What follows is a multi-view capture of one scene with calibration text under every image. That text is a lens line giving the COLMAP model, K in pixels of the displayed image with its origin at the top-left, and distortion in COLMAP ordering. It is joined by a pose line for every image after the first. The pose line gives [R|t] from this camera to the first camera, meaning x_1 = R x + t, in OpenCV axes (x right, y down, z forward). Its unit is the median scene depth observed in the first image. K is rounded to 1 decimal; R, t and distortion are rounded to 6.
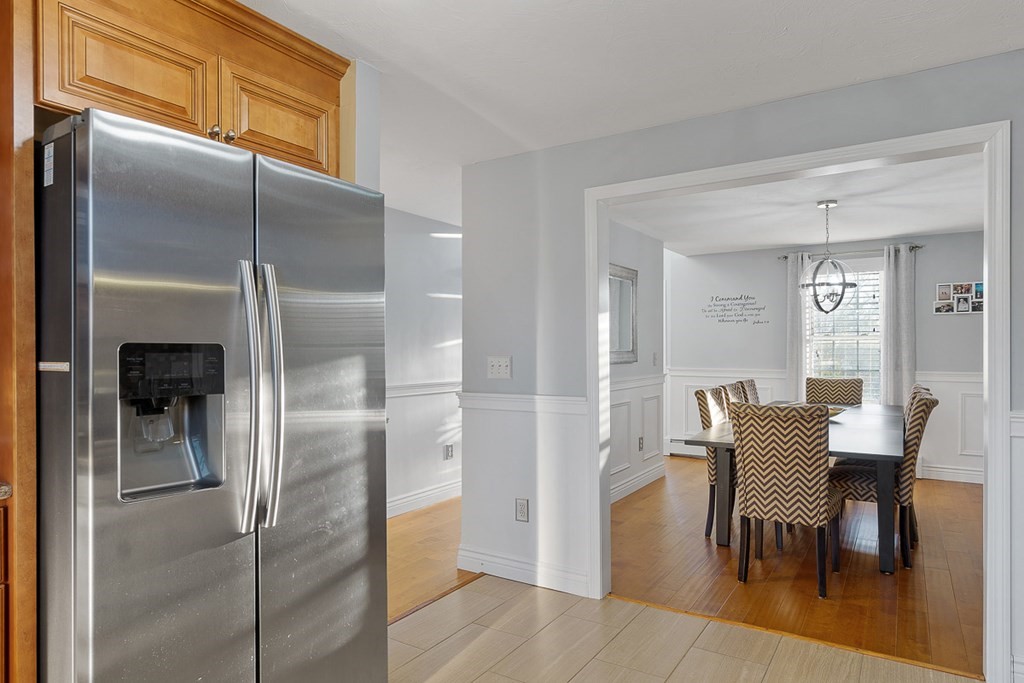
lens RADIAL K [[617.5, 0, 514.2], [0, 617.5, 355.5], [0, 0, 1]] dist [-0.002100, 0.000107]
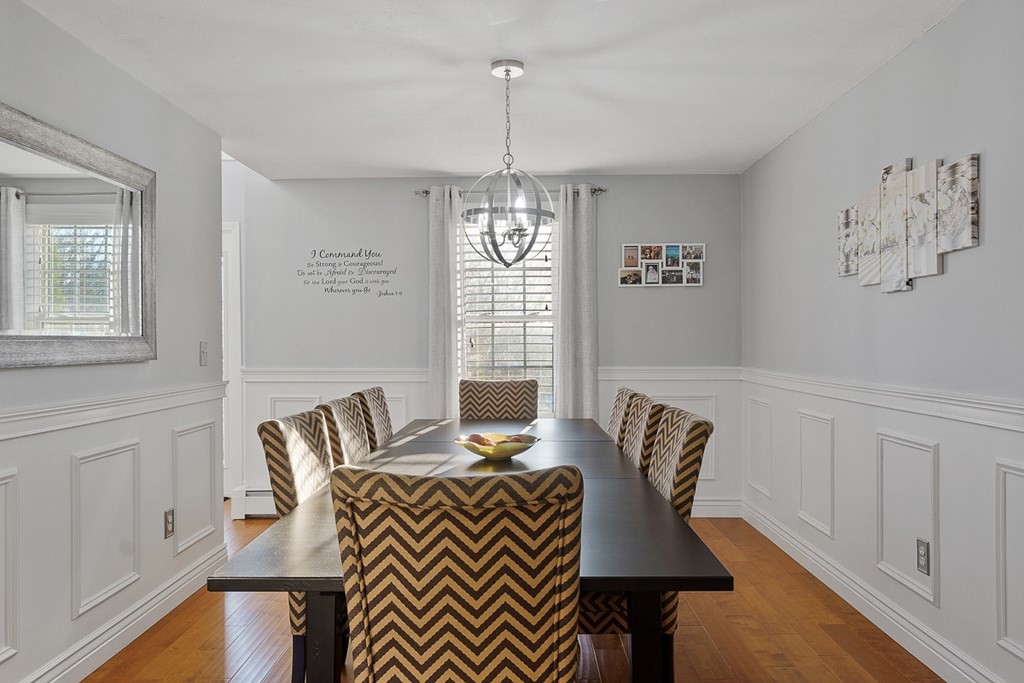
lens RADIAL K [[734.0, 0, 512.0], [0, 734.0, 341.5], [0, 0, 1]] dist [0.000803, -0.000040]
pose [[0.849617, -0.002482, 0.527394, 0.138972], [0.008809, 0.999916, -0.009485, 0.004145], [-0.527326, 0.012705, 0.849568, 0.377397]]
